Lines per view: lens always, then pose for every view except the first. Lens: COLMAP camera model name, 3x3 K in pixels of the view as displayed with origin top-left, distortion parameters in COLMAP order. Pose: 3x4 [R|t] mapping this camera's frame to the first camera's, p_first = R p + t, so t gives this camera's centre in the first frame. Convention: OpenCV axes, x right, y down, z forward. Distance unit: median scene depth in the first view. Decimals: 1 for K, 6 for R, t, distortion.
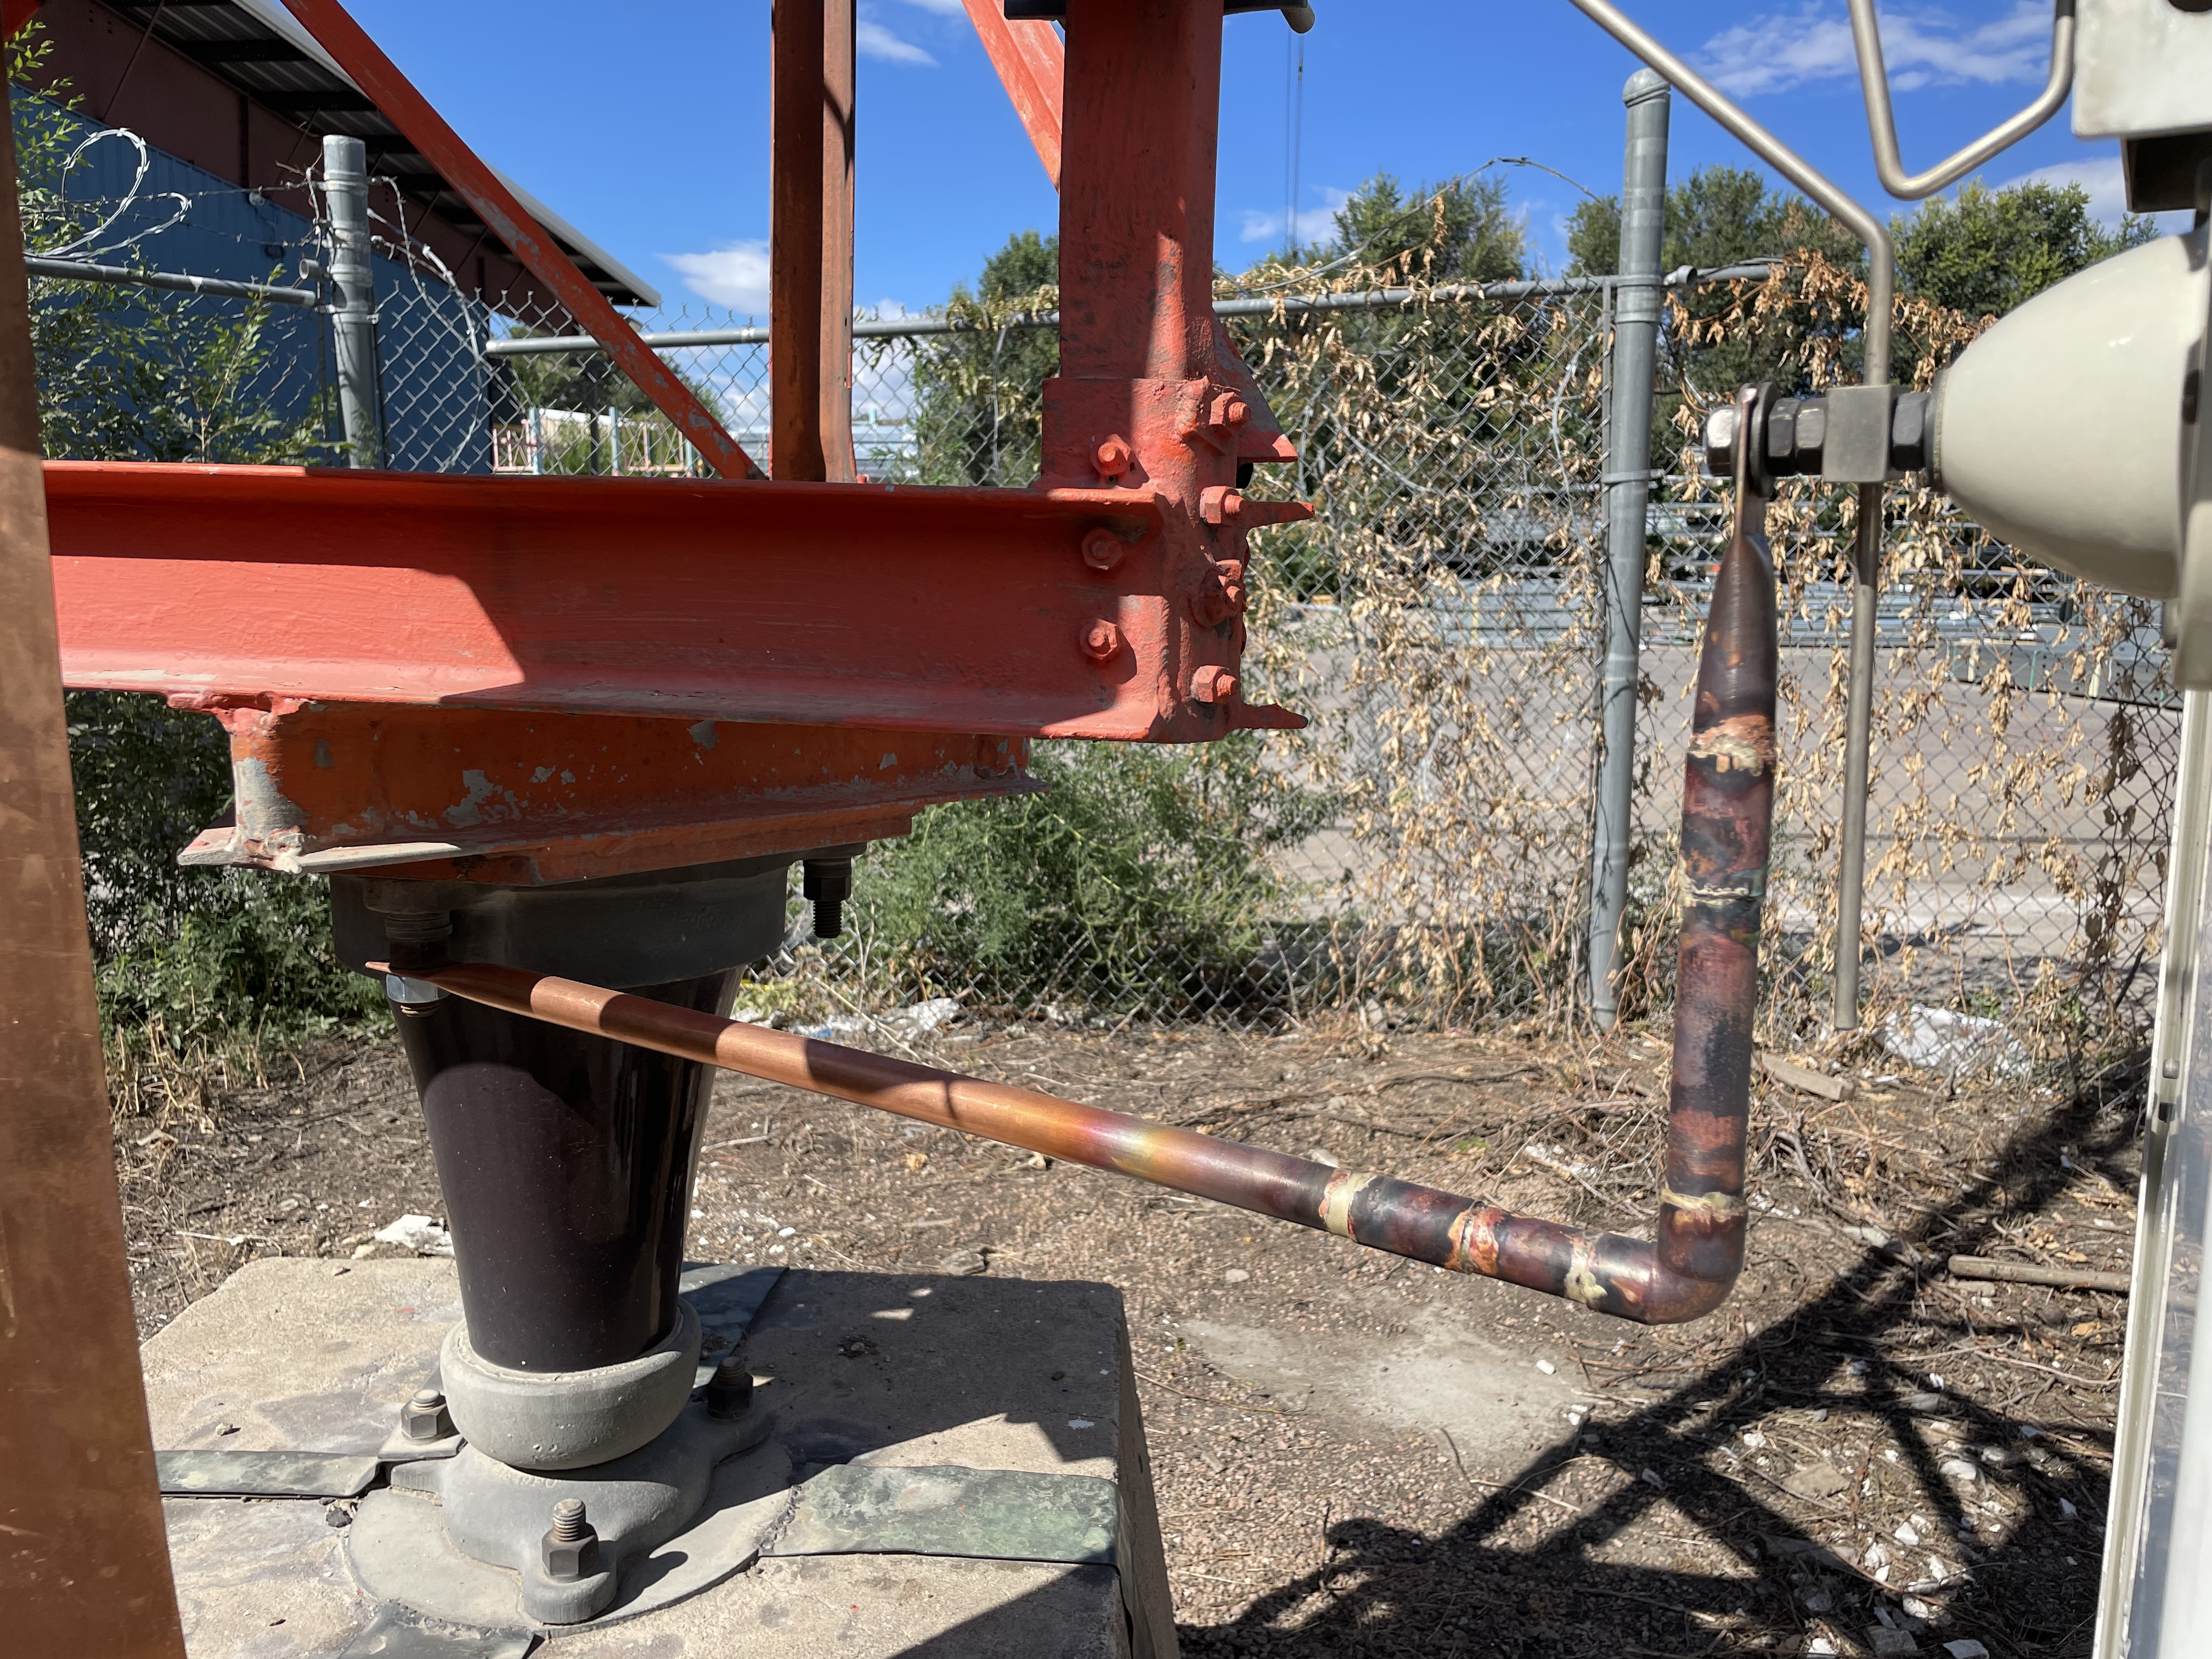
lens RADIAL K [[1649.8, 0, 1131.1], [0, 1649.8, 815.7], [0, 0, 1]] dist [0.078889, -0.118964]
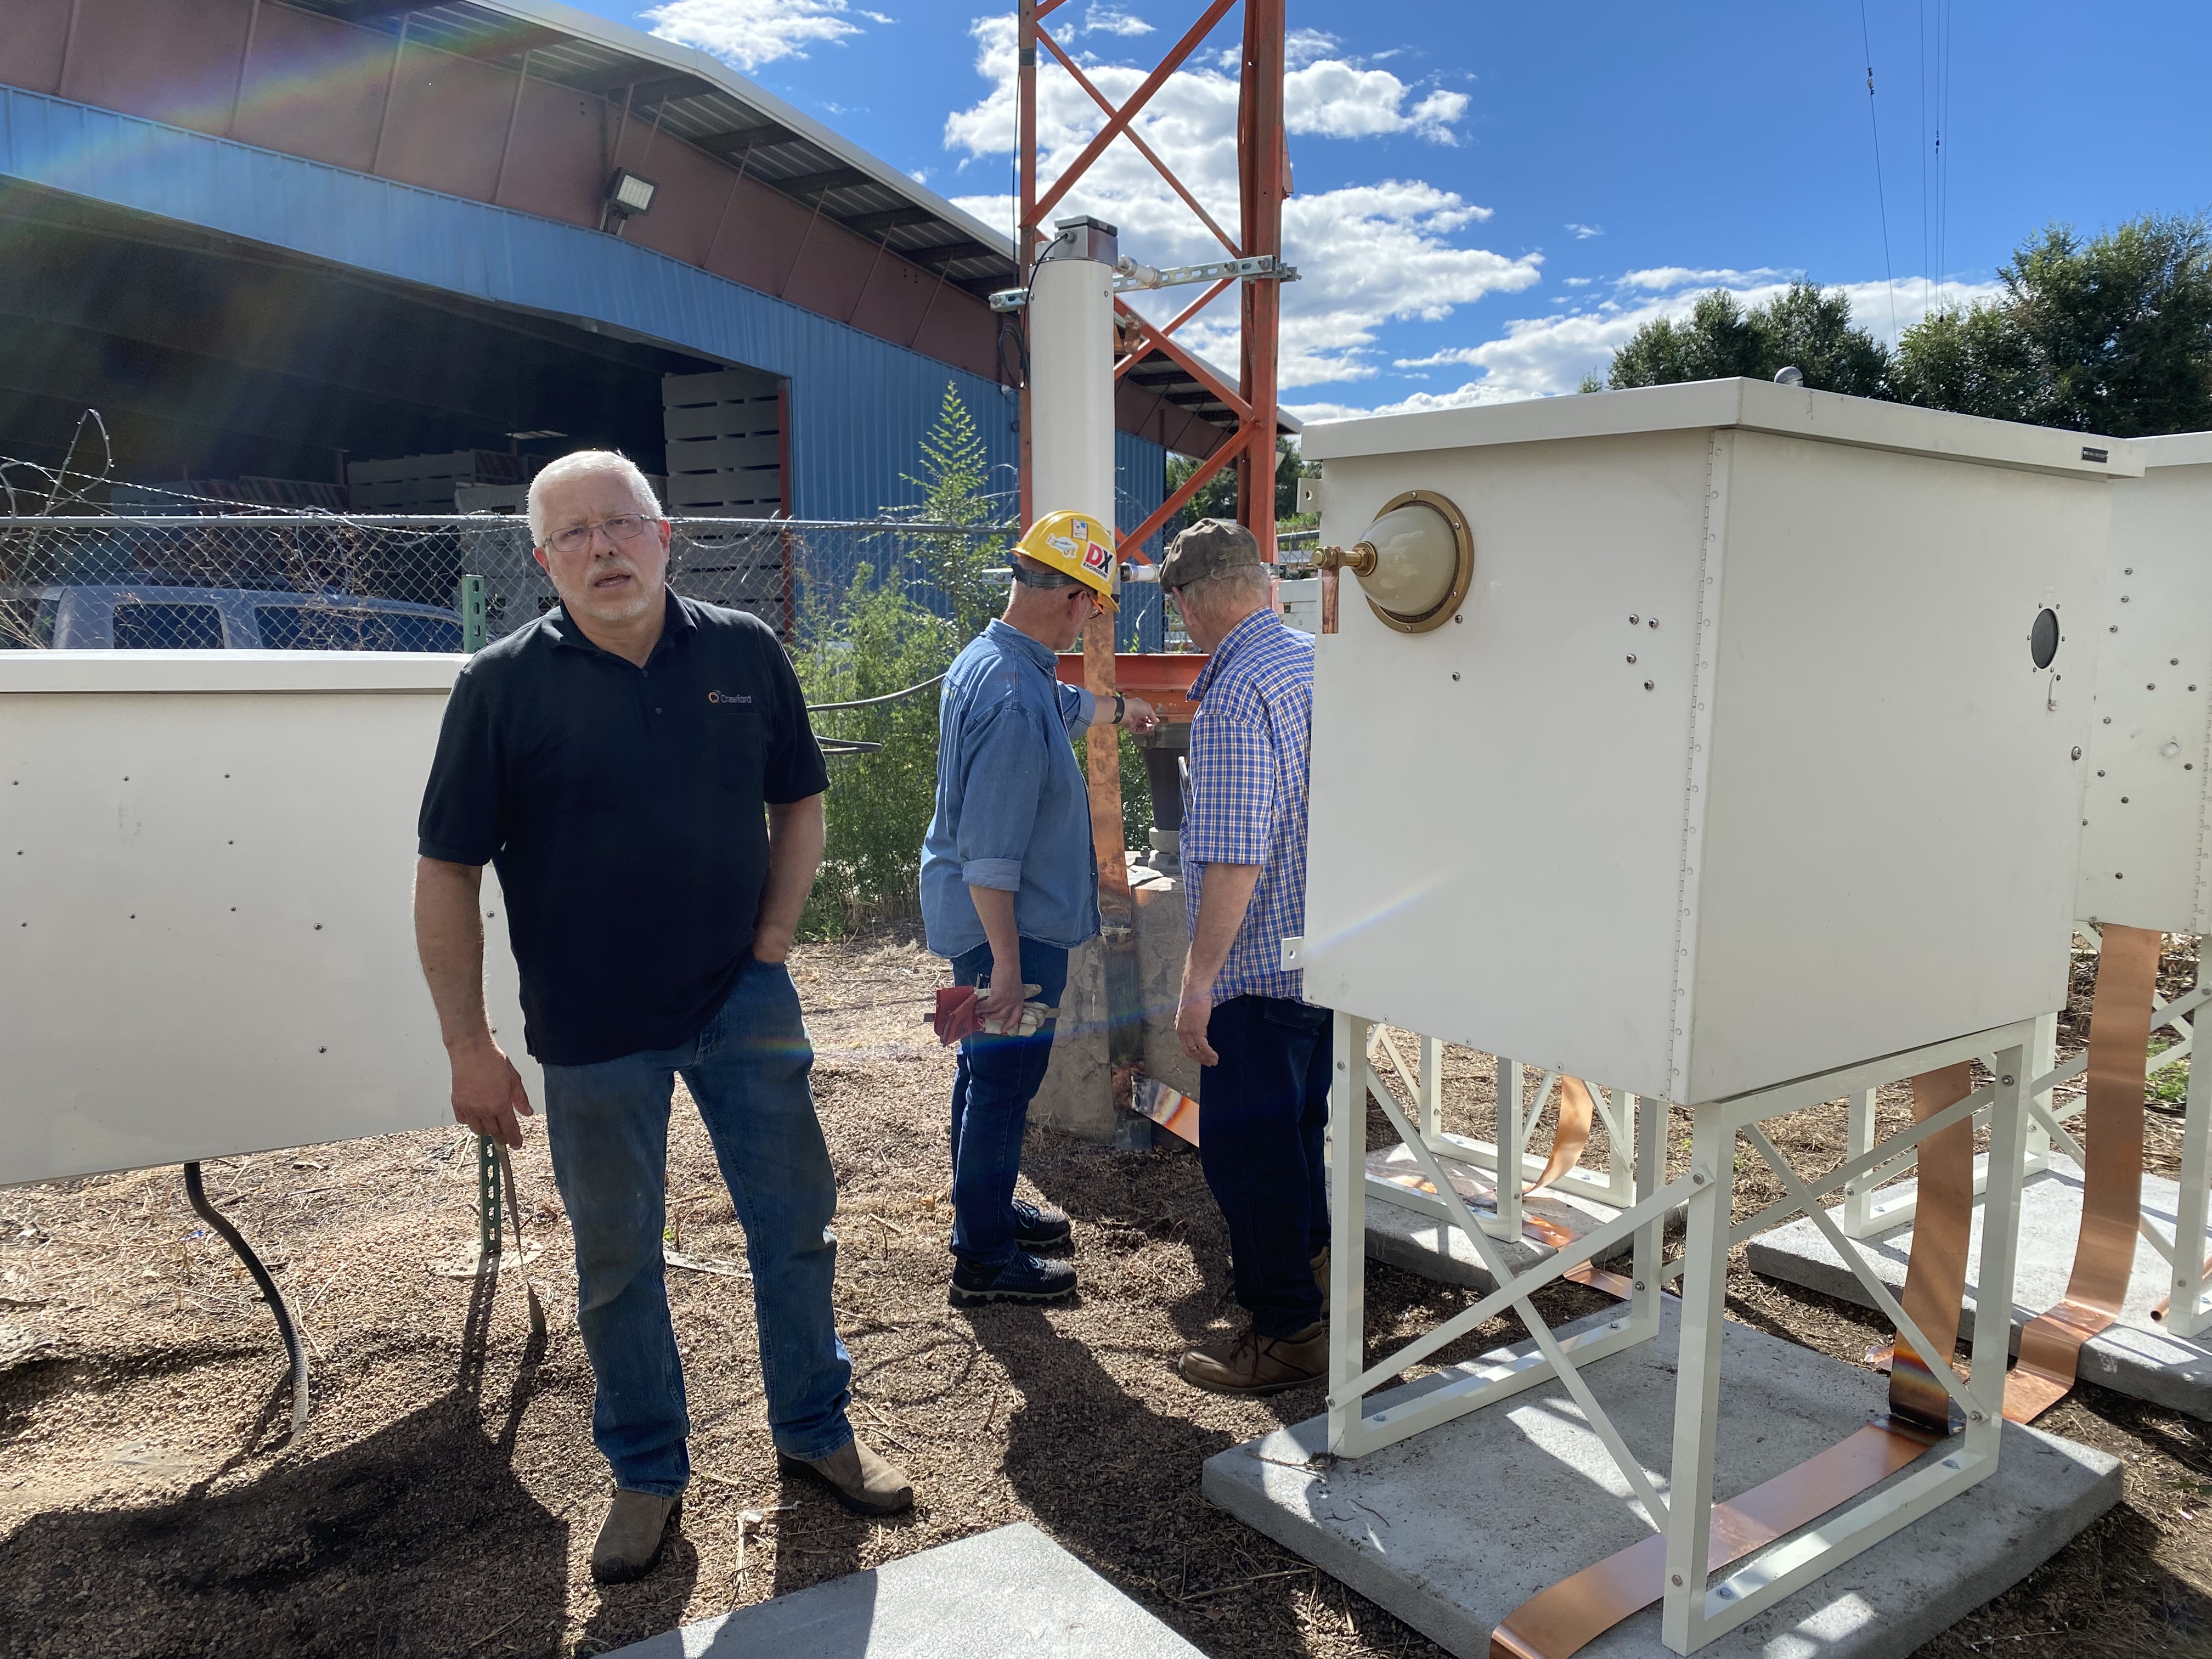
lens RADIAL K [[1661.5, 0, 1092.5], [0, 1661.5, 828.1], [0, 0, 1]] dist [0.007980, -0.000052]
pose [[0.918990, 0.017915, -0.393874, 0.284612], [-0.033937, 0.998854, -0.033749, 0.106472], [0.392818, 0.044382, 0.918544, -0.760090]]
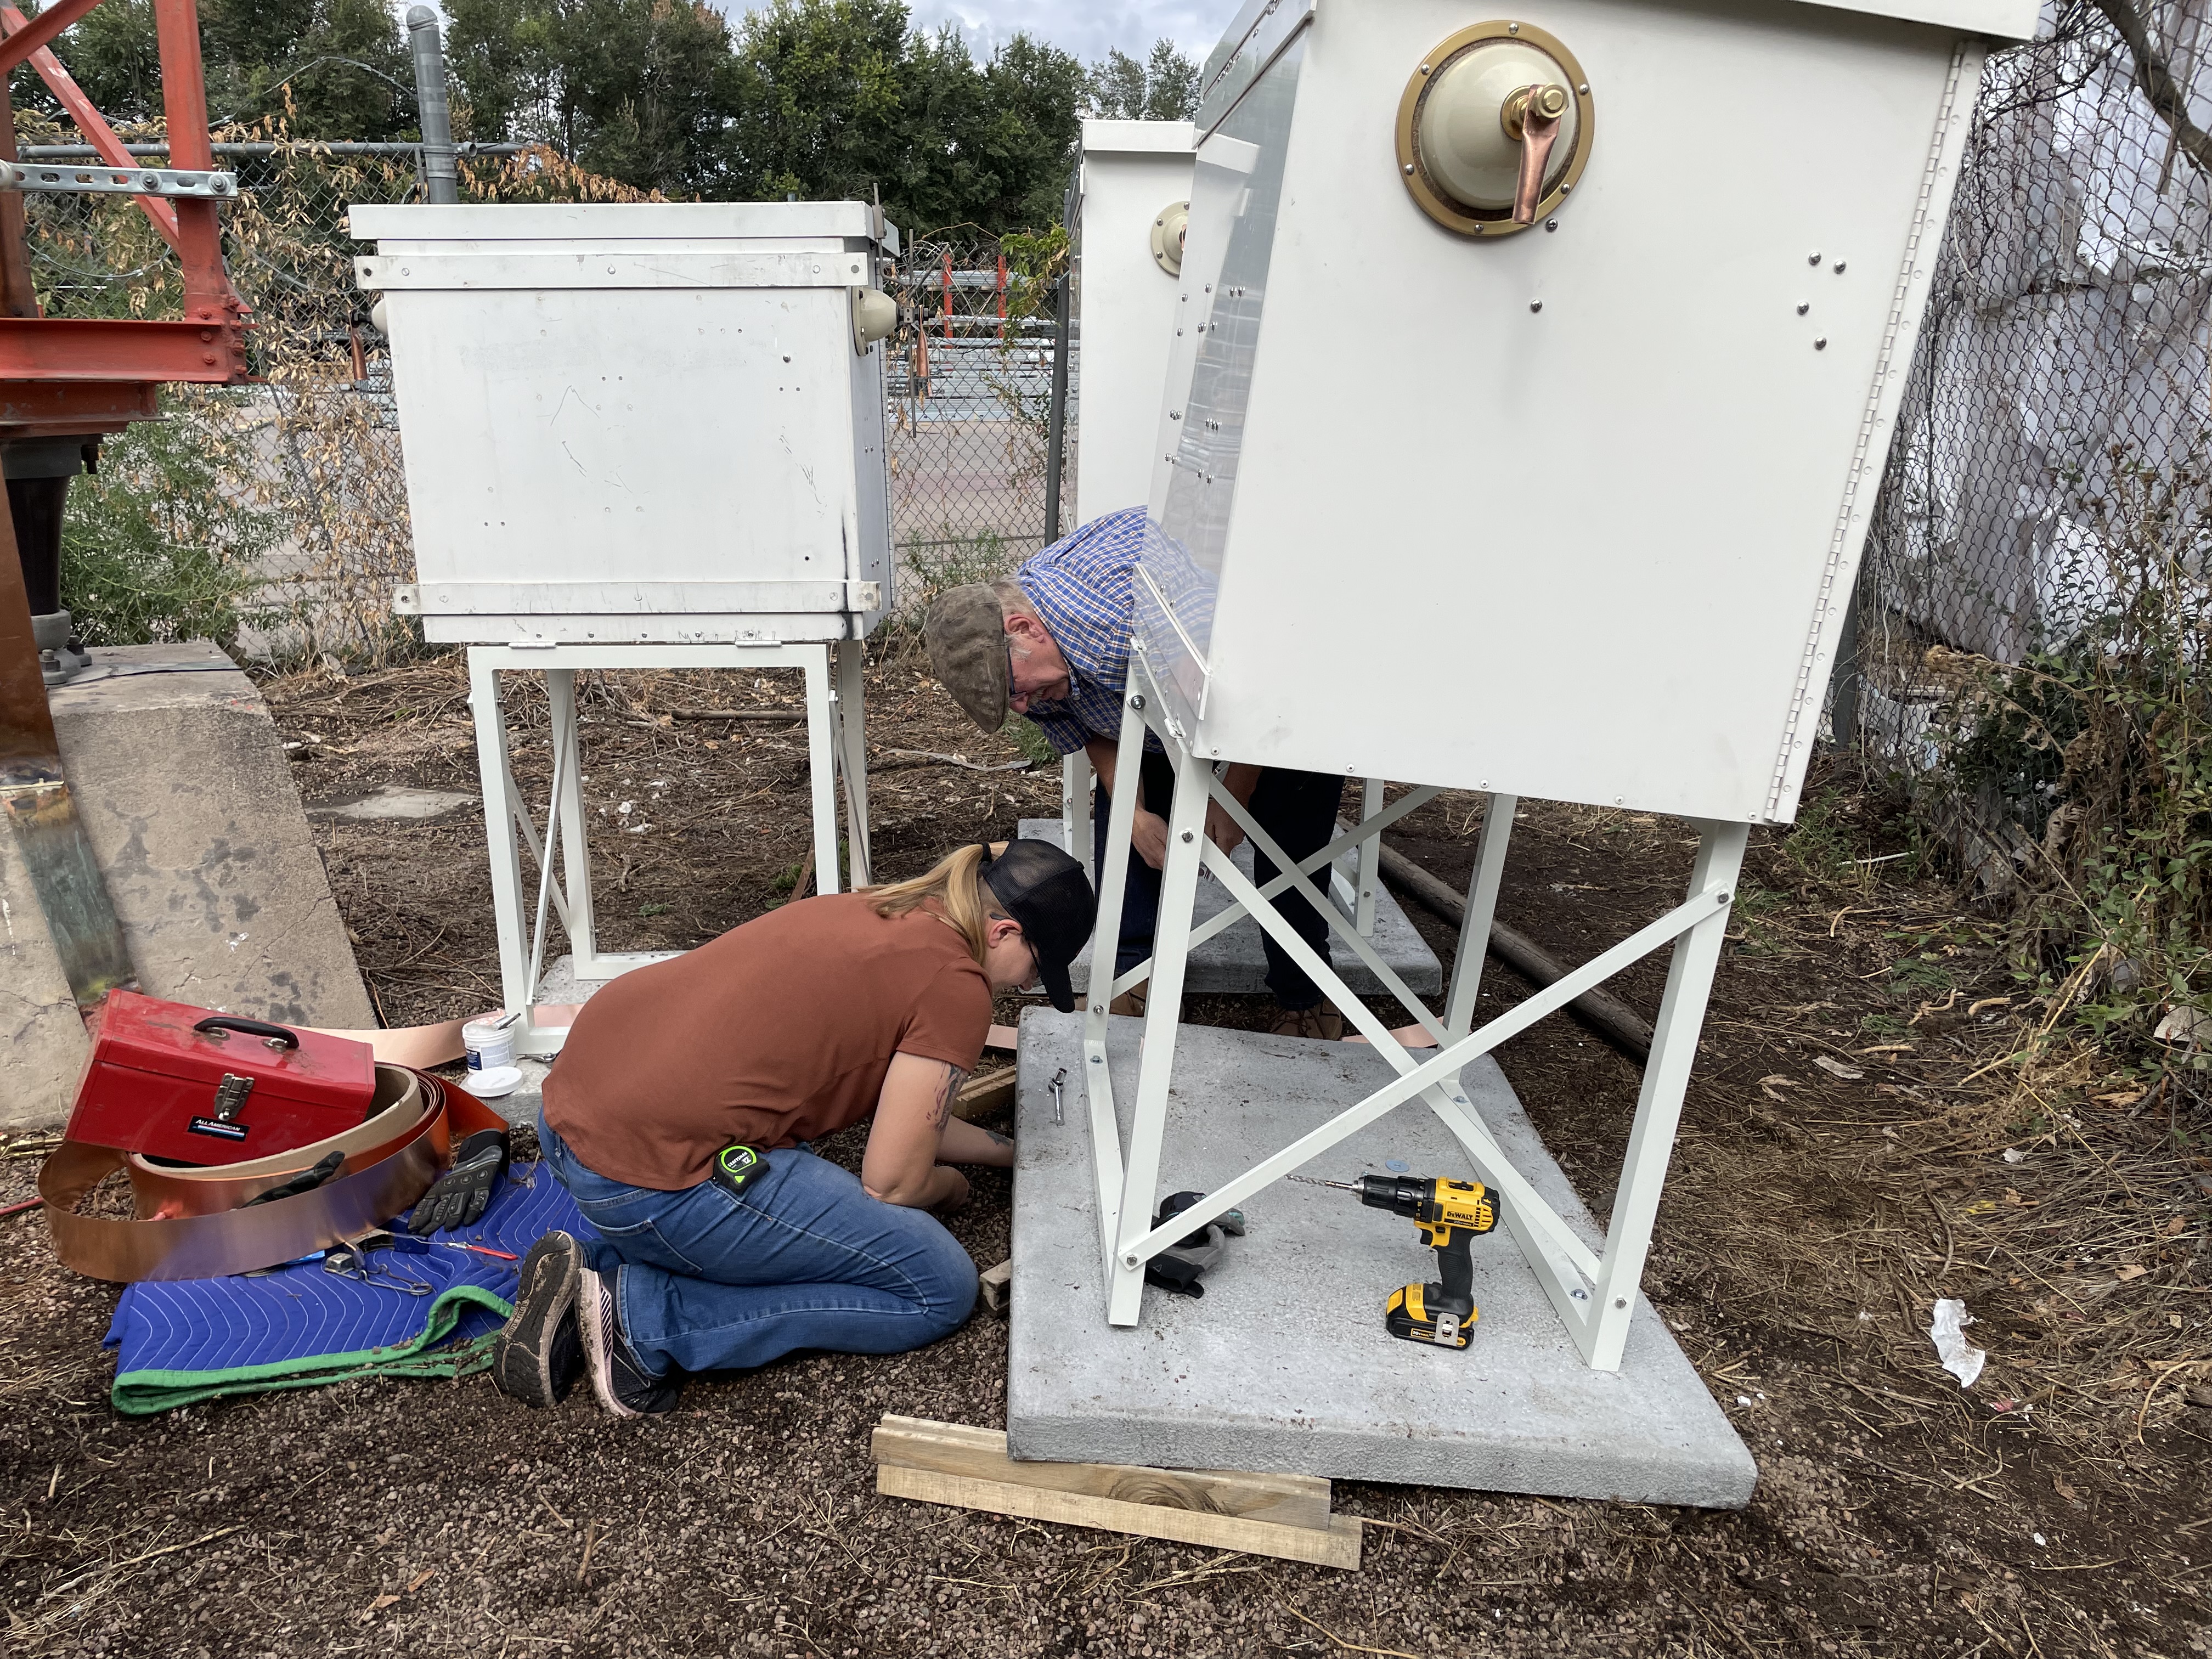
lens RADIAL K [[1632.8, 0, 1062.3], [0, 1632.8, 829.1], [0, 0, 1]] dist [0.087508, -0.110224]
pose [[0.842280, -0.158928, 0.515079, -0.081742], [0.088515, 0.983356, 0.158670, 0.086132], [-0.531723, -0.088052, 0.842328, -0.552060]]
